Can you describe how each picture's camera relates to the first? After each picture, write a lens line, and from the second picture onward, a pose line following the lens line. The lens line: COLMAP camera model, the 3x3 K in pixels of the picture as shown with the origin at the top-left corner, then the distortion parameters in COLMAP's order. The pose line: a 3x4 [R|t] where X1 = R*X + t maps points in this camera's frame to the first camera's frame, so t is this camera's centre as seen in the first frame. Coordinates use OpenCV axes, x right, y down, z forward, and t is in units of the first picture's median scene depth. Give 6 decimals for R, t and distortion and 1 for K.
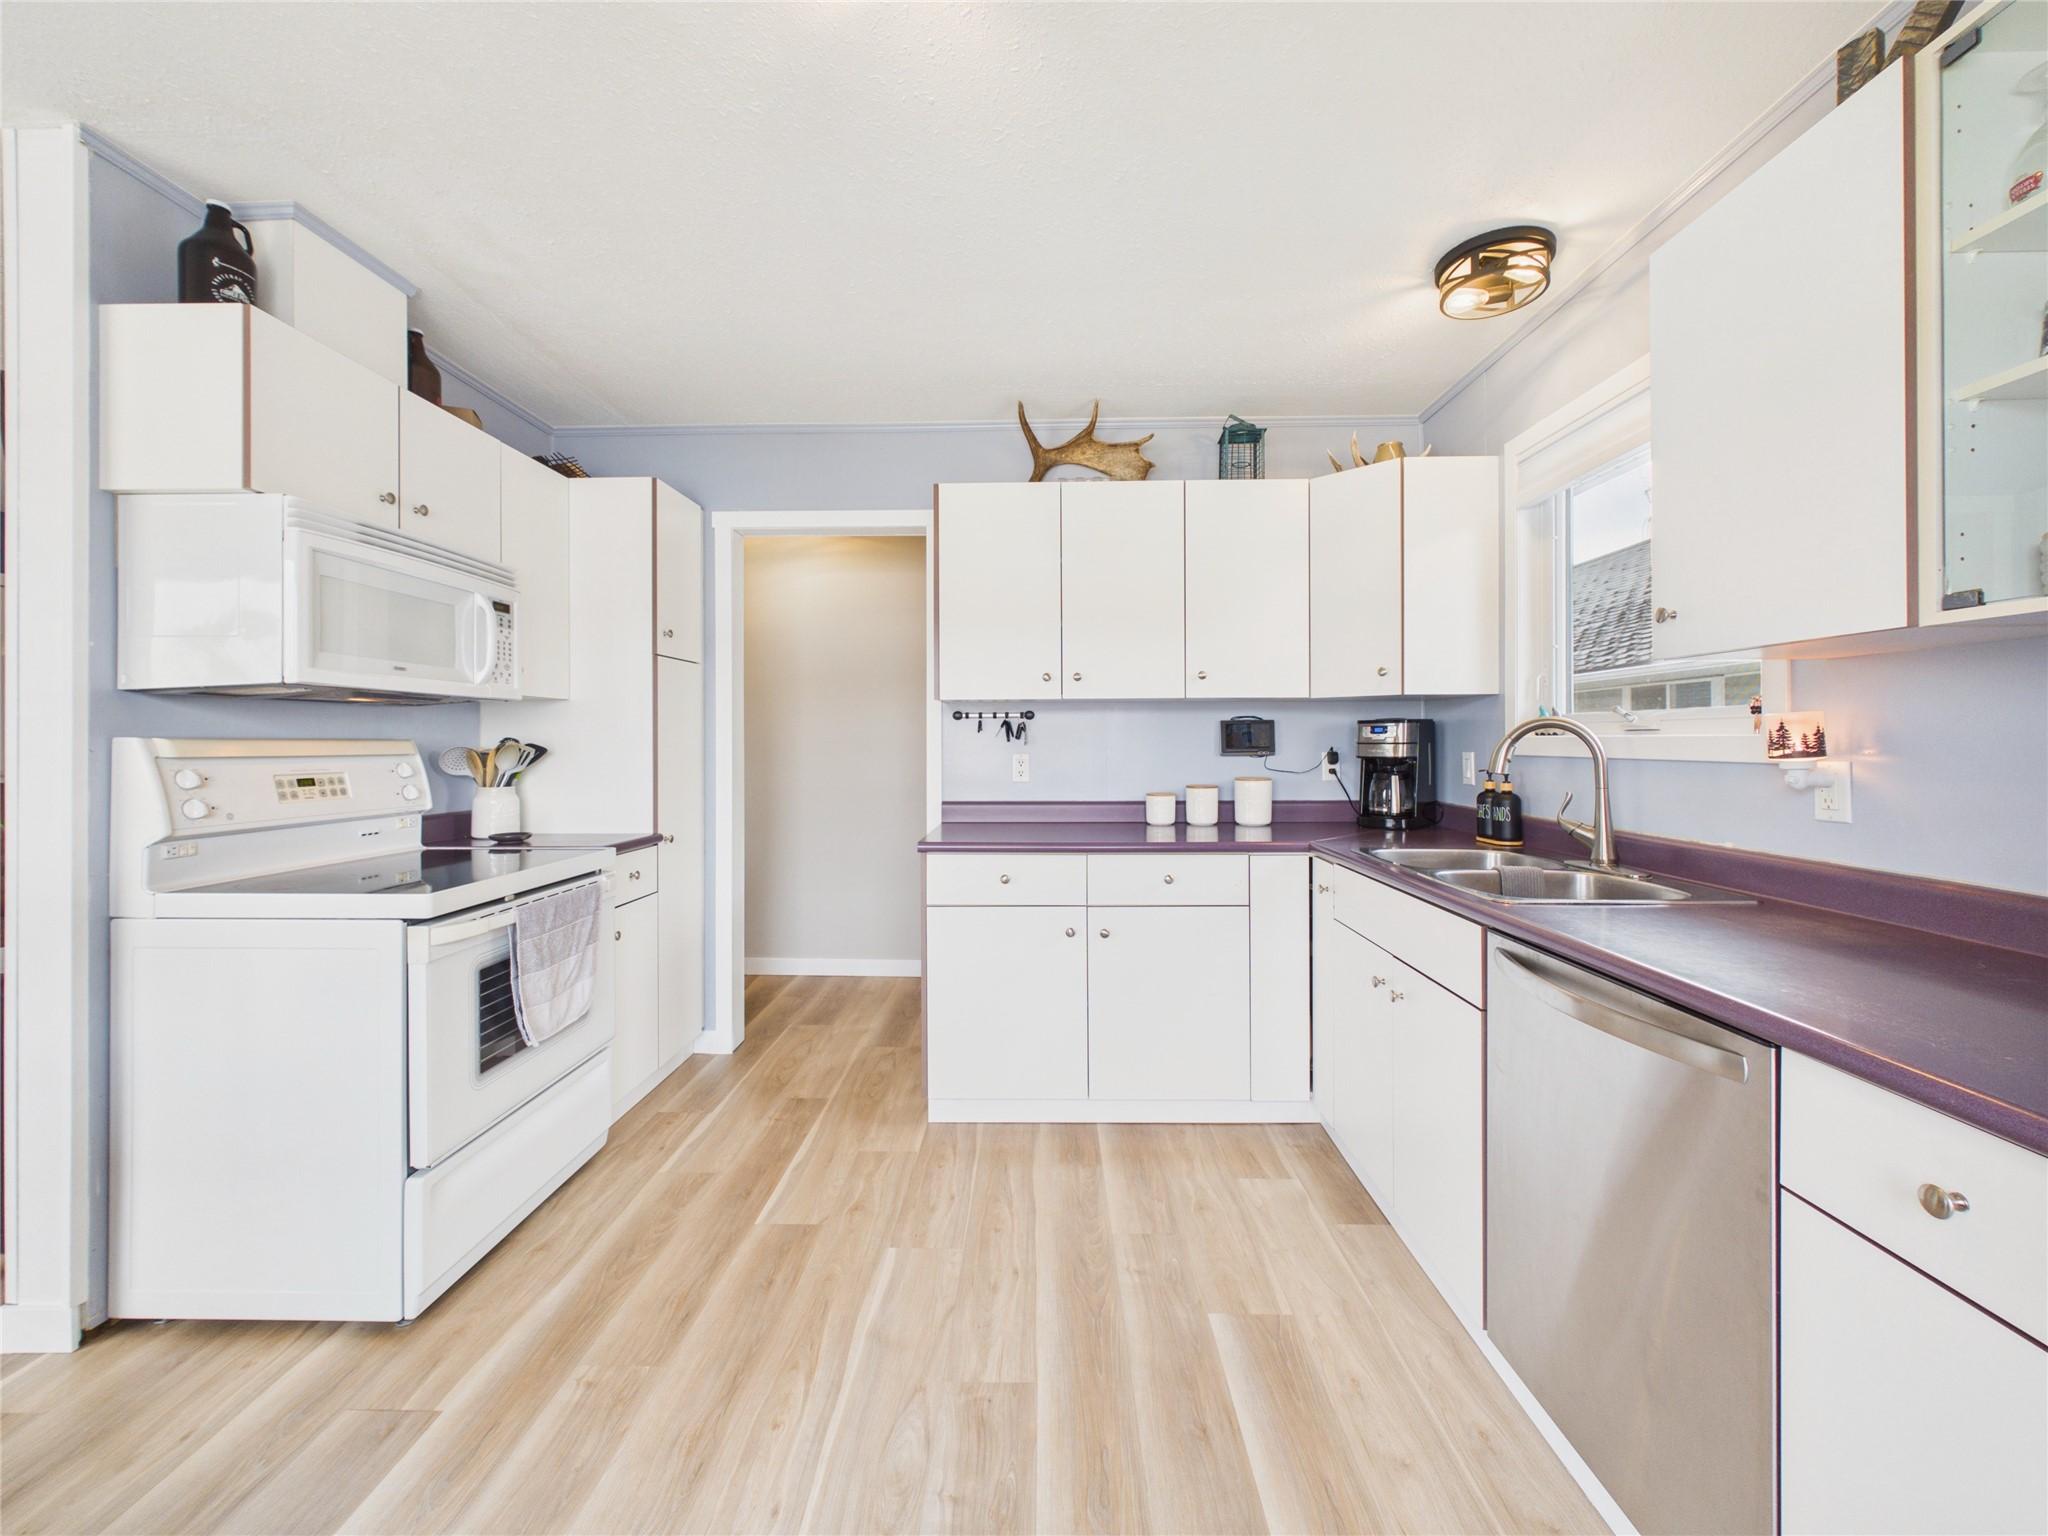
lens RADIAL K [[826.3, 0, 1026.9], [0, 826.3, 740.3], [0, 0, 1]] dist [0.002749, -0.000580]
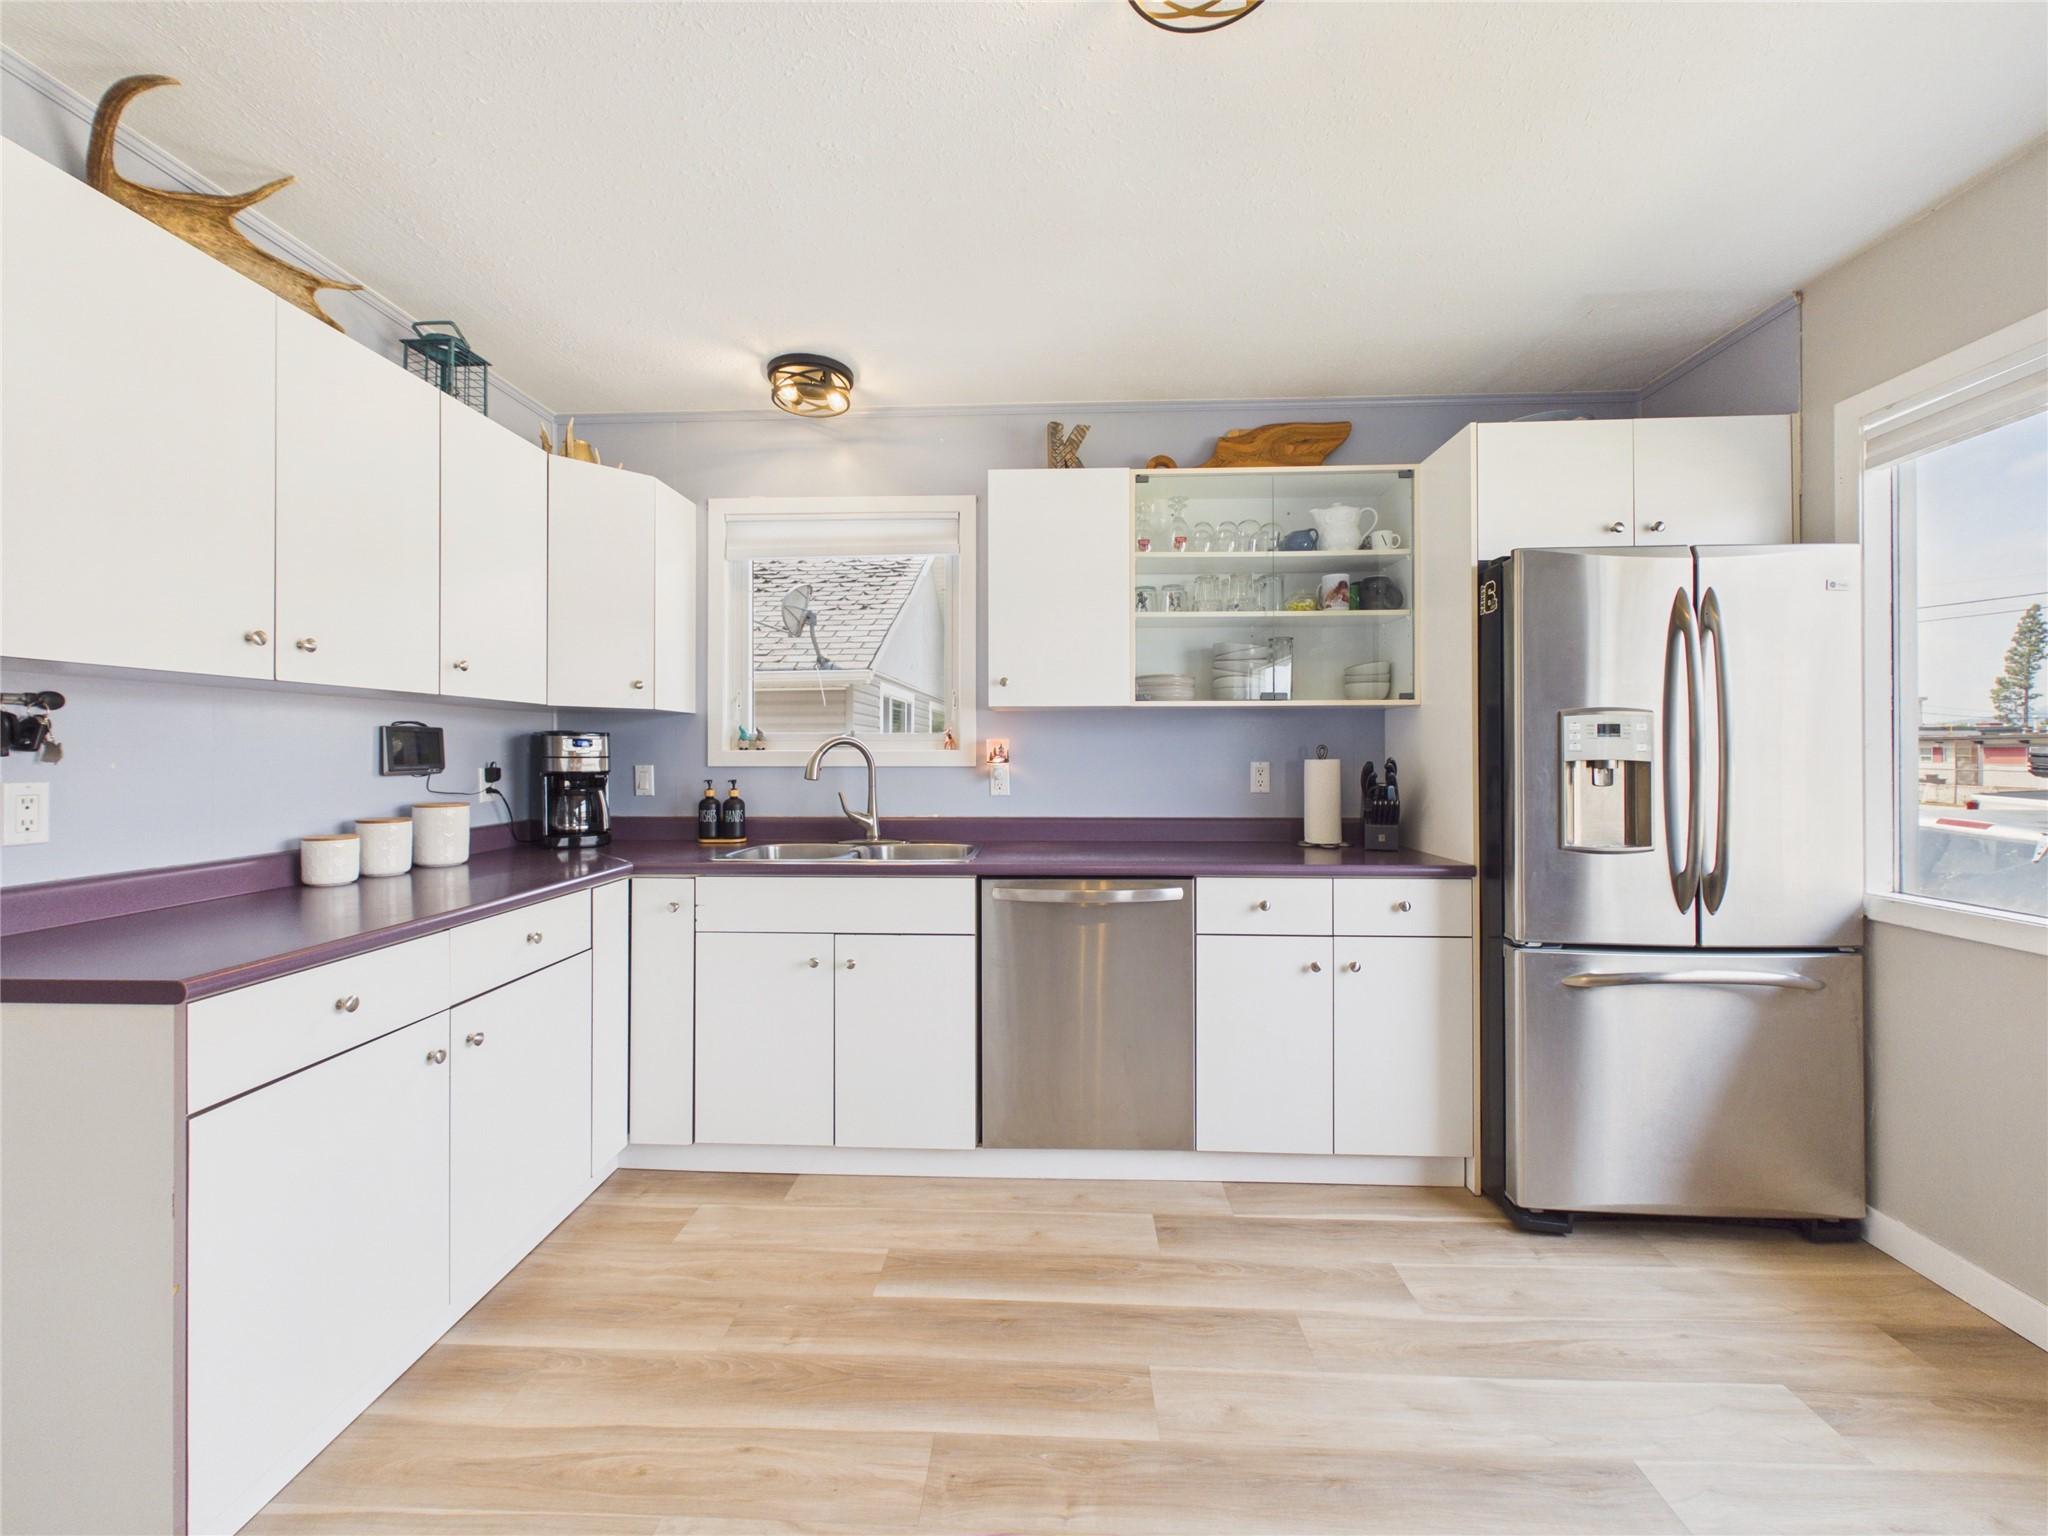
lens RADIAL K [[826.3, 0, 1021.5], [0, 826.3, 749.4], [0, 0, 1]] dist [0.002749, -0.000580]
pose [[0.023450, 0.006754, 0.999702, -0.600617], [0.000839, 0.999977, -0.006775, 0.001705], [-0.999725, 0.000998, 0.023444, 0.563466]]
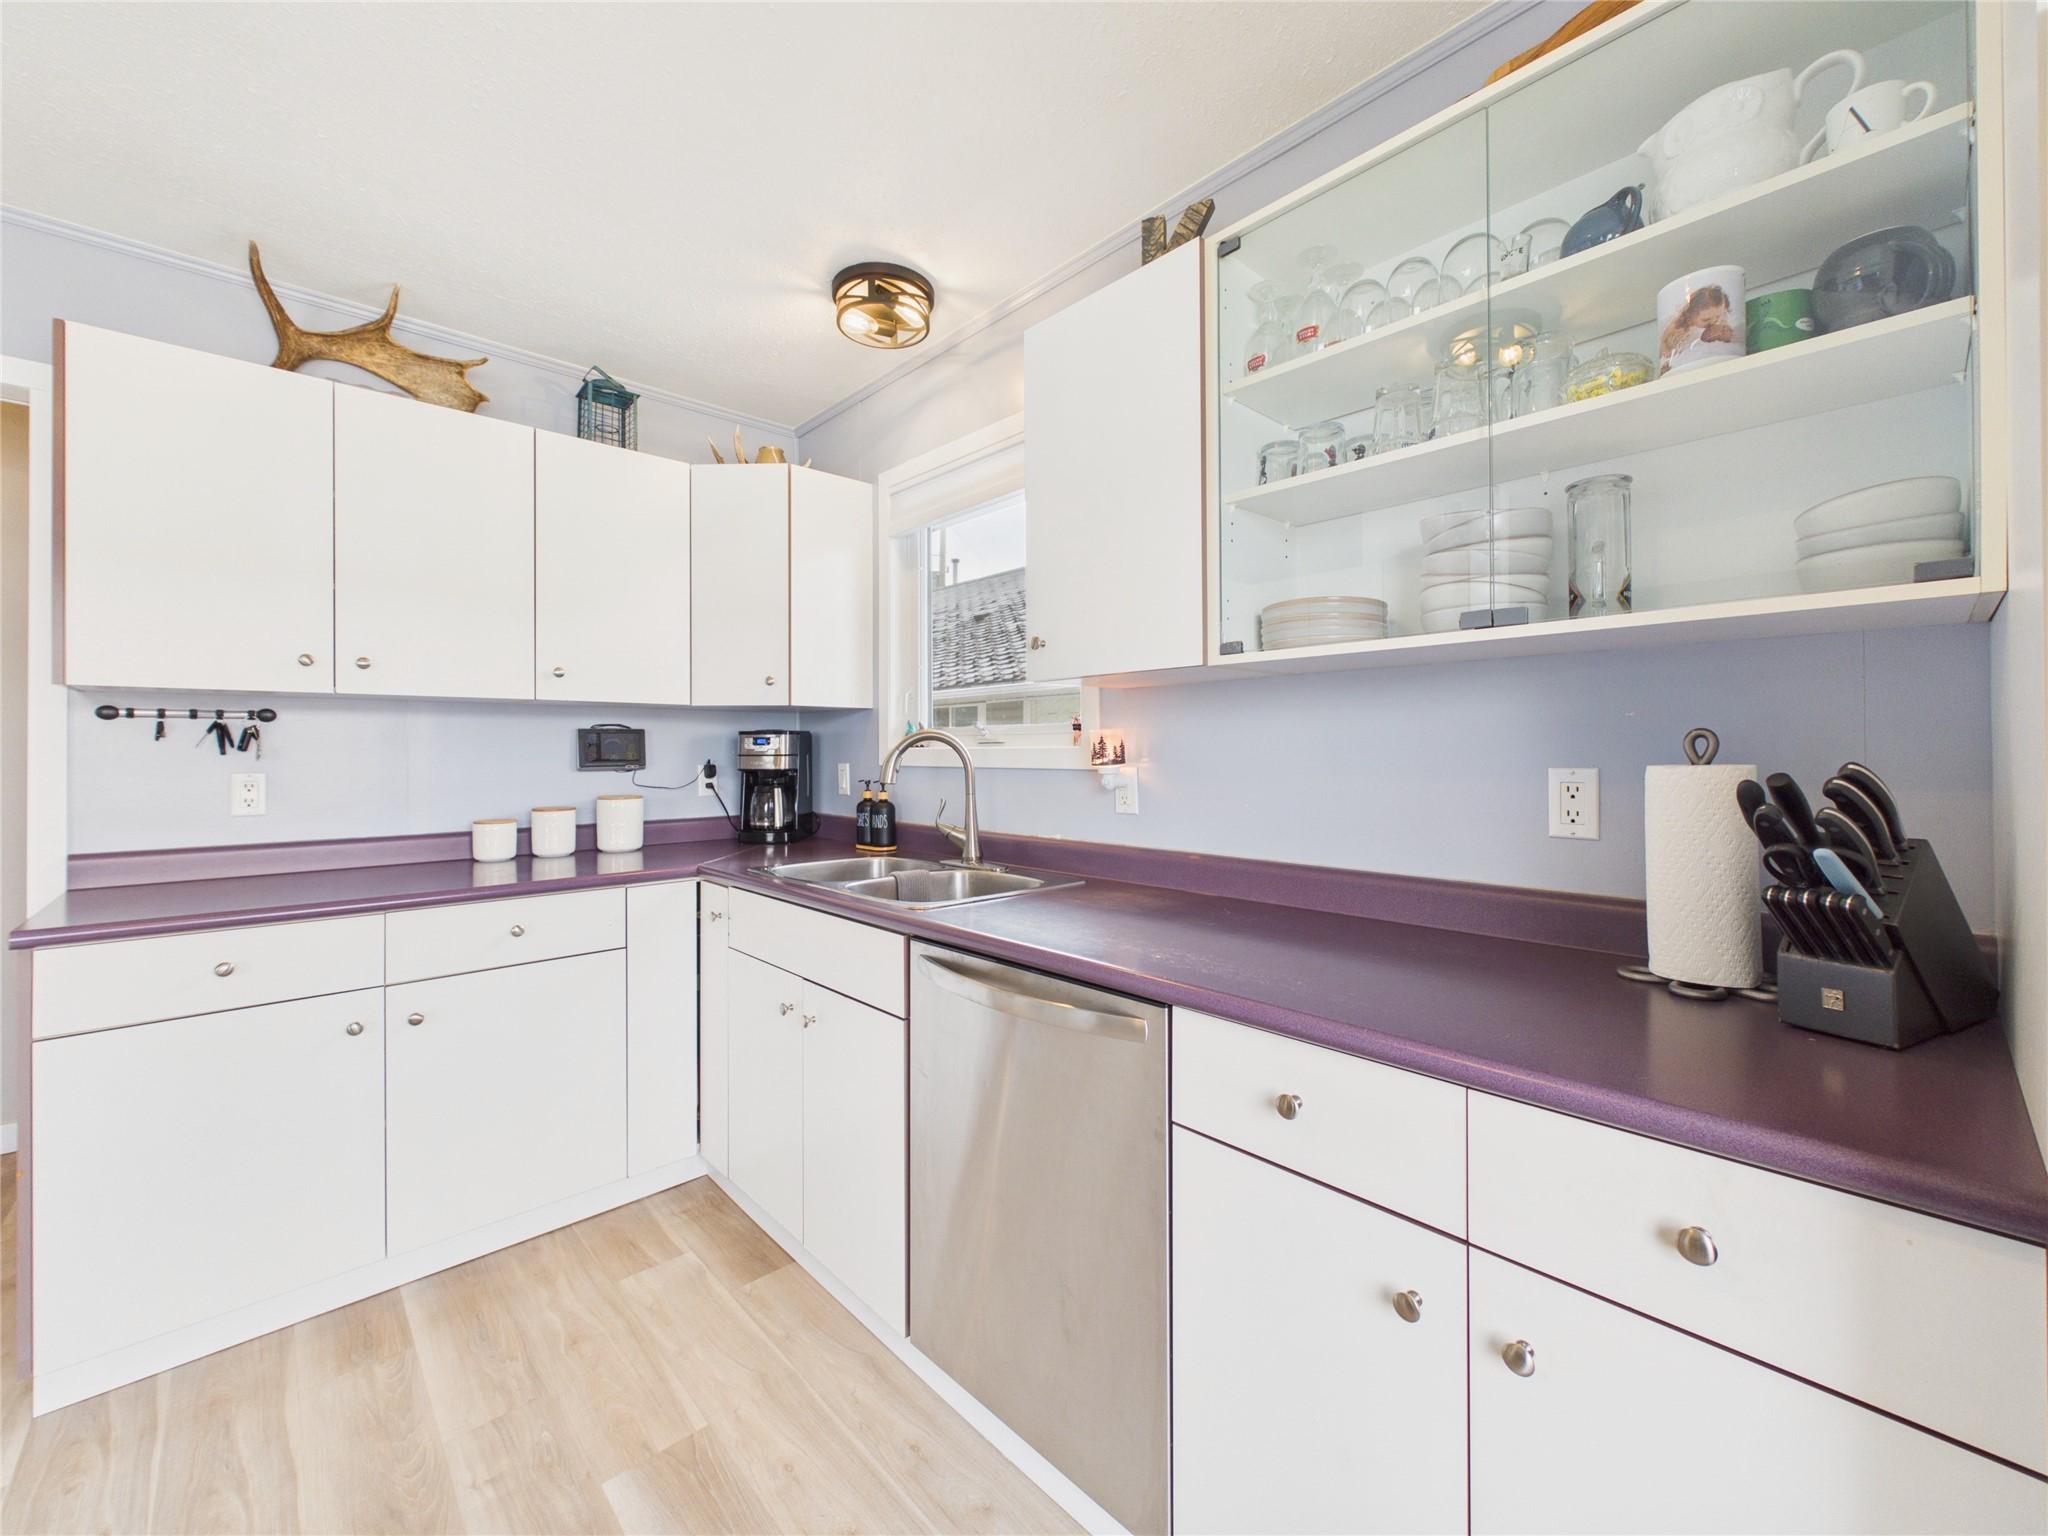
lens RADIAL K [[826.3, 0, 1024.3], [0, 826.3, 746.5], [0, 0, 1]] dist [0.002749, -0.000580]
pose [[0.718127, 0.003589, 0.695903, -0.029837], [0.001874, 0.999973, -0.007090, 0.001005], [-0.695910, 0.006395, 0.718101, 0.111374]]
